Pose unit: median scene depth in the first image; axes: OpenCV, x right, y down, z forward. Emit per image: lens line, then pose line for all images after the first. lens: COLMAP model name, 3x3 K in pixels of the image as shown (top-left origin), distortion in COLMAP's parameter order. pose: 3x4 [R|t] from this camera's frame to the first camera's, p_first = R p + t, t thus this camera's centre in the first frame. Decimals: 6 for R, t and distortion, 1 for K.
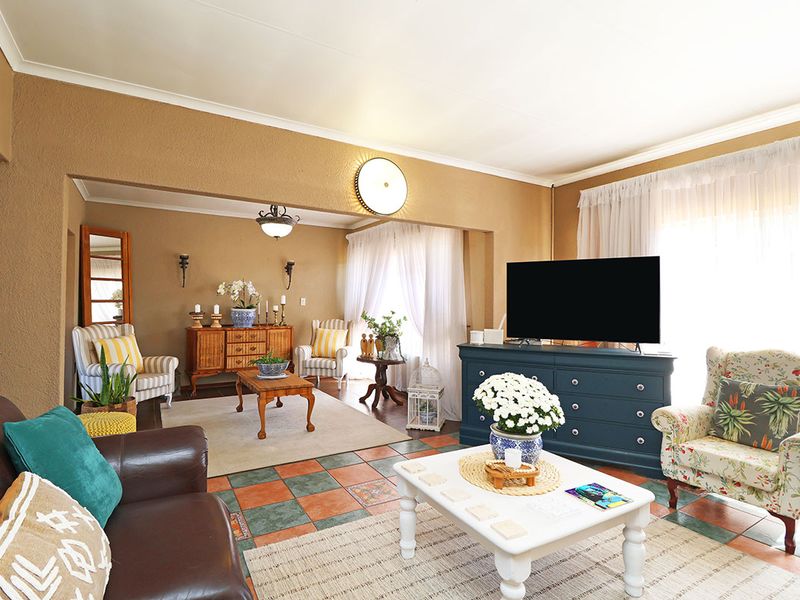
lens RADIAL K [[416.7, 0, 403.0], [0, 416.7, 296.6], [0, 0, 1]] dist [-0.005358, -0.002989]
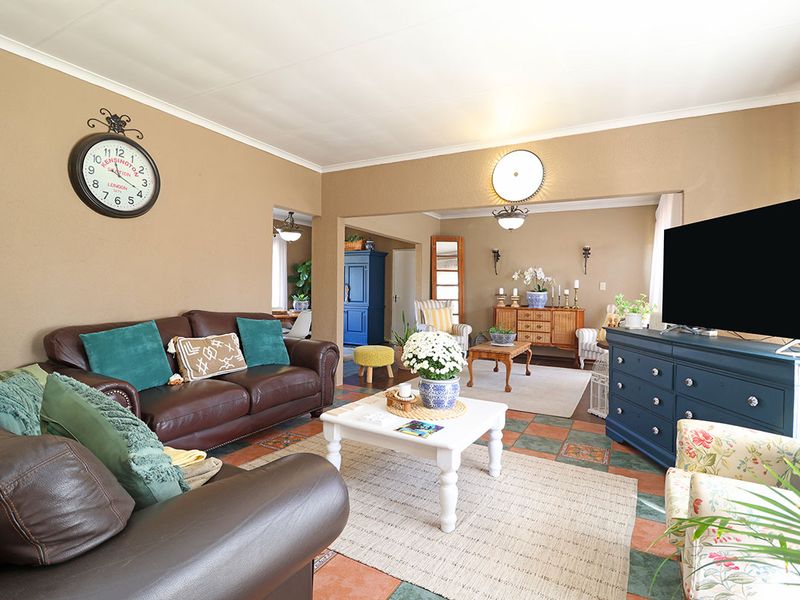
lens RADIAL K [[416.7, 0, 398.2], [0, 416.7, 296.4], [0, 0, 1]] dist [-0.005358, -0.002989]
pose [[0.488833, 0.016696, -0.872217, 0.482529], [-0.000468, 0.999822, 0.018876, 0.021848], [0.872377, -0.008819, 0.488754, 0.113030]]
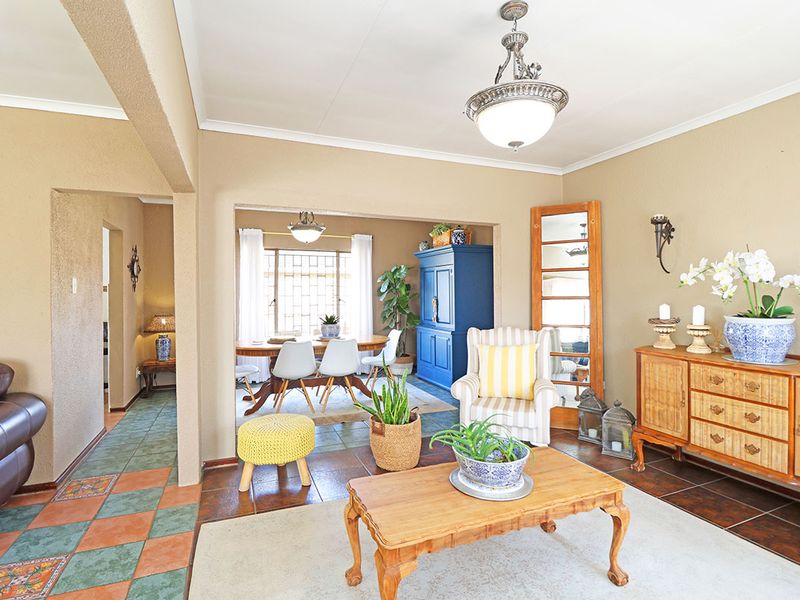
lens RADIAL K [[416.7, 0, 400.5], [0, 416.7, 299.1], [0, 0, 1]] dist [-0.005358, -0.002989]
pose [[-0.163759, 0.009139, -0.986458, 0.094111], [0.018373, 0.999812, 0.006213, 0.001995], [0.986329, -0.017107, -0.163897, 0.793940]]
